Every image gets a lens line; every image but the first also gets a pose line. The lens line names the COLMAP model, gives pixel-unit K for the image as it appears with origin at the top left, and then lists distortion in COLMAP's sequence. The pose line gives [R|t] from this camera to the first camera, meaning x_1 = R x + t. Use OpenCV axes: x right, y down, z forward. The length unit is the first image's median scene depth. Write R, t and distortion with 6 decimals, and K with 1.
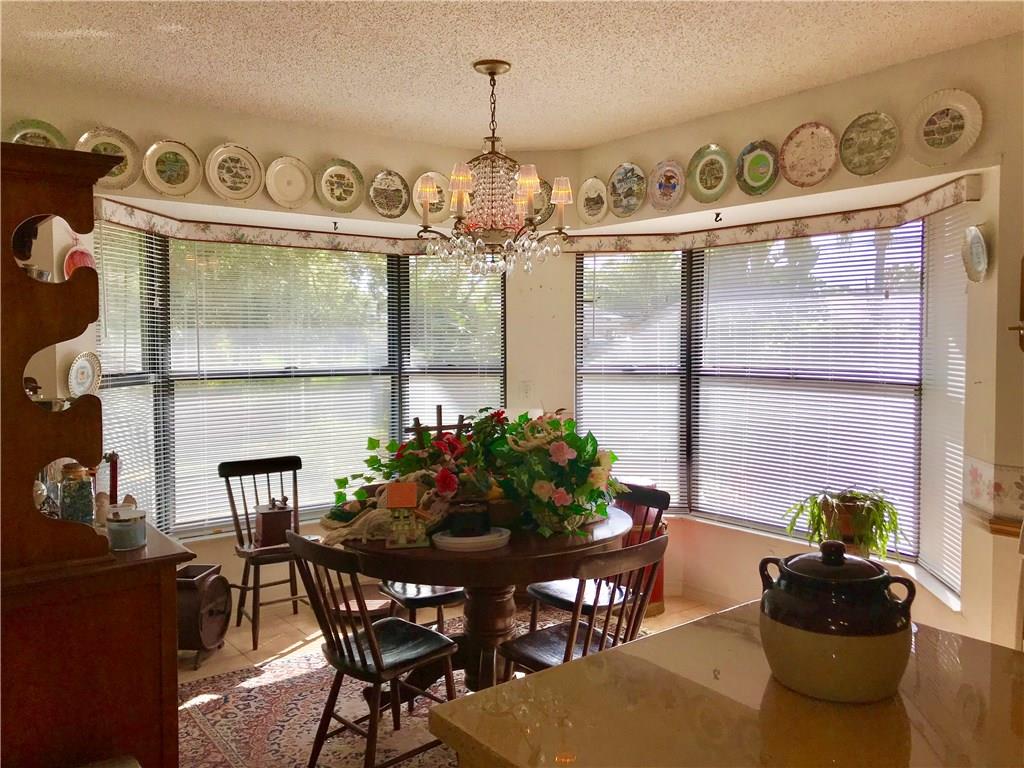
lens RADIAL K [[838.6, 0, 506.8], [0, 838.6, 371.6], [0, 0, 1]] dist [0.044607, -0.047928]
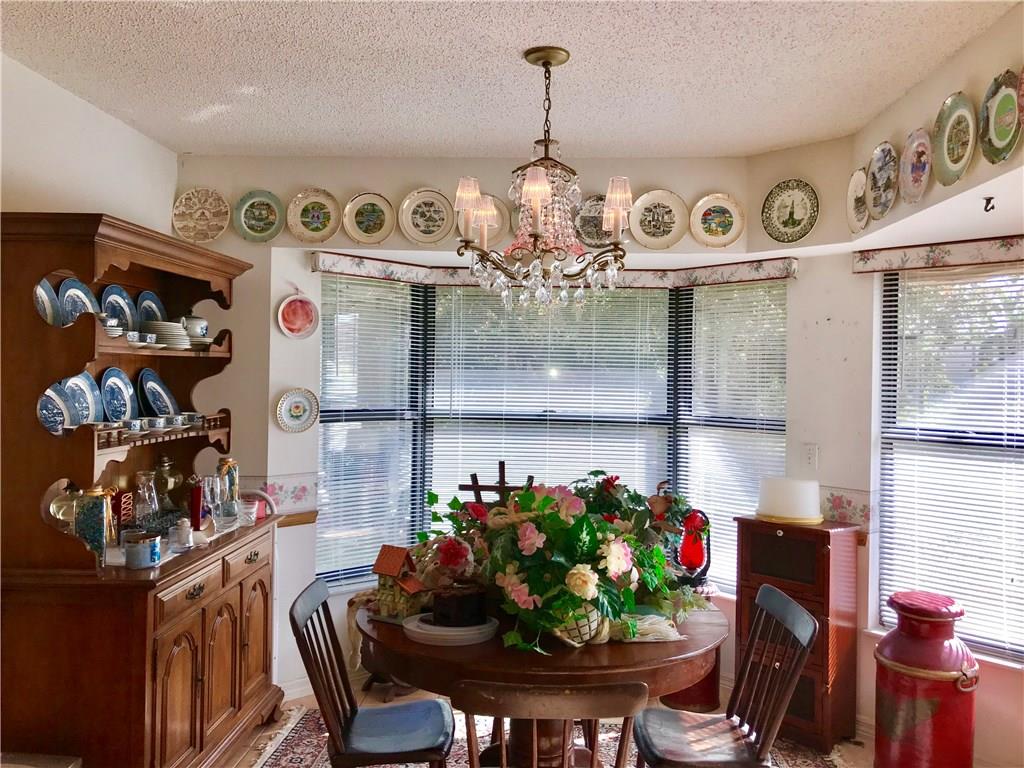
lens RADIAL K [[838.6, 0, 514.8], [0, 838.6, 376.3], [0, 0, 1]] dist [0.044607, -0.047928]
pose [[0.765450, 0.017025, -0.643271, 0.428691], [-0.046721, 0.998482, -0.029168, -0.019749], [0.641798, 0.052381, 0.765083, 0.315475]]
